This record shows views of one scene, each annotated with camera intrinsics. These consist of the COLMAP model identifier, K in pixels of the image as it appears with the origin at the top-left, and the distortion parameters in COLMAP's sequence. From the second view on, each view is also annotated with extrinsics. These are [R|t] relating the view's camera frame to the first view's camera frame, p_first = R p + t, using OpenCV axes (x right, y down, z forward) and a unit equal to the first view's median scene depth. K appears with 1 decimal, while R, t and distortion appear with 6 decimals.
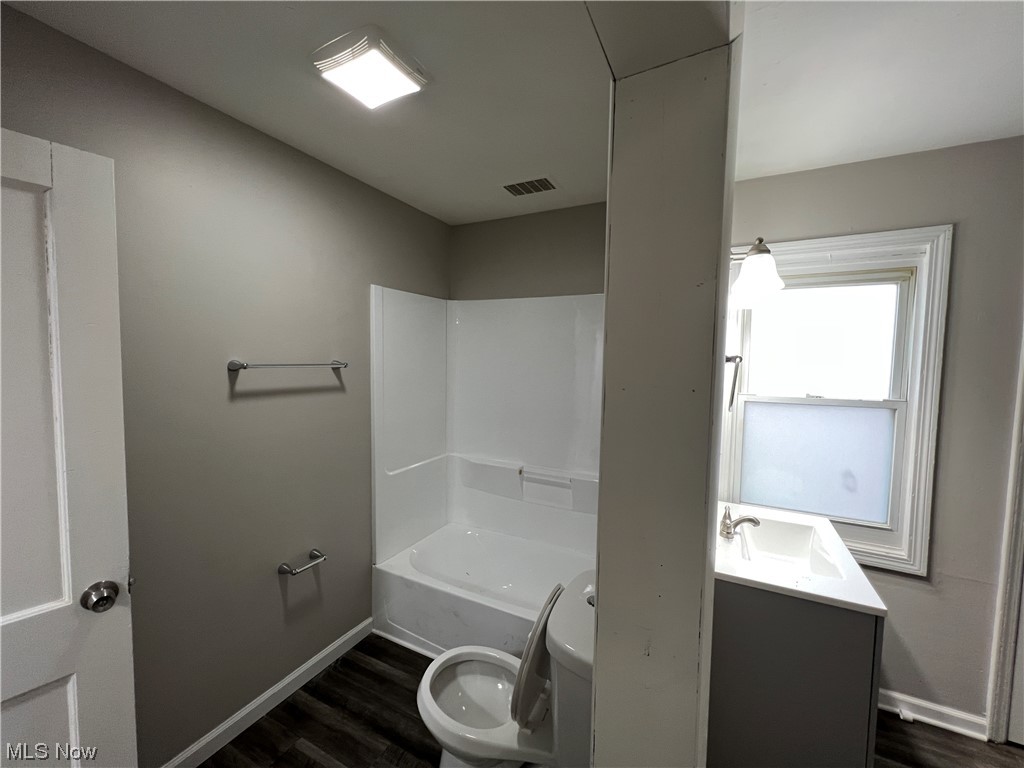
lens RADIAL K [[410.7, 0, 511.2], [0, 410.7, 384.3], [0, 0, 1]] dist [0.000444, 0.000057]
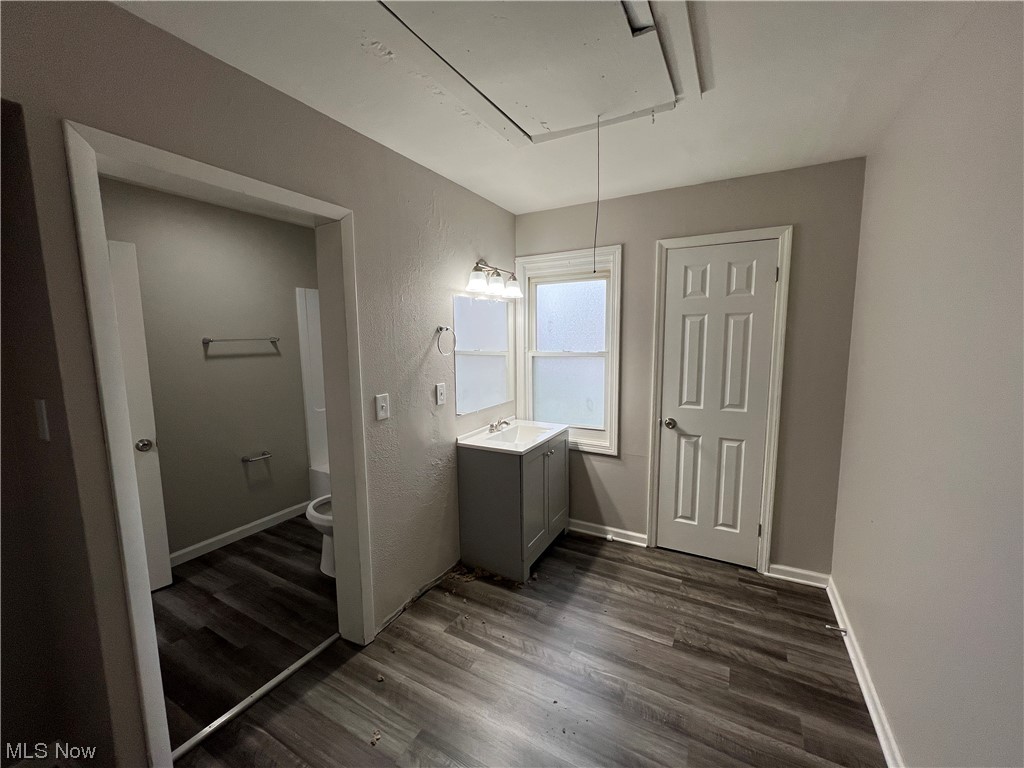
lens RADIAL K [[410.7, 0, 511.0], [0, 410.7, 383.3], [0, 0, 1]] dist [0.000444, 0.000057]
pose [[0.999181, -0.022933, -0.033328, 0.631664], [0.024694, 0.998266, 0.053428, 0.069656], [0.032045, -0.054207, 0.998015, -0.673297]]
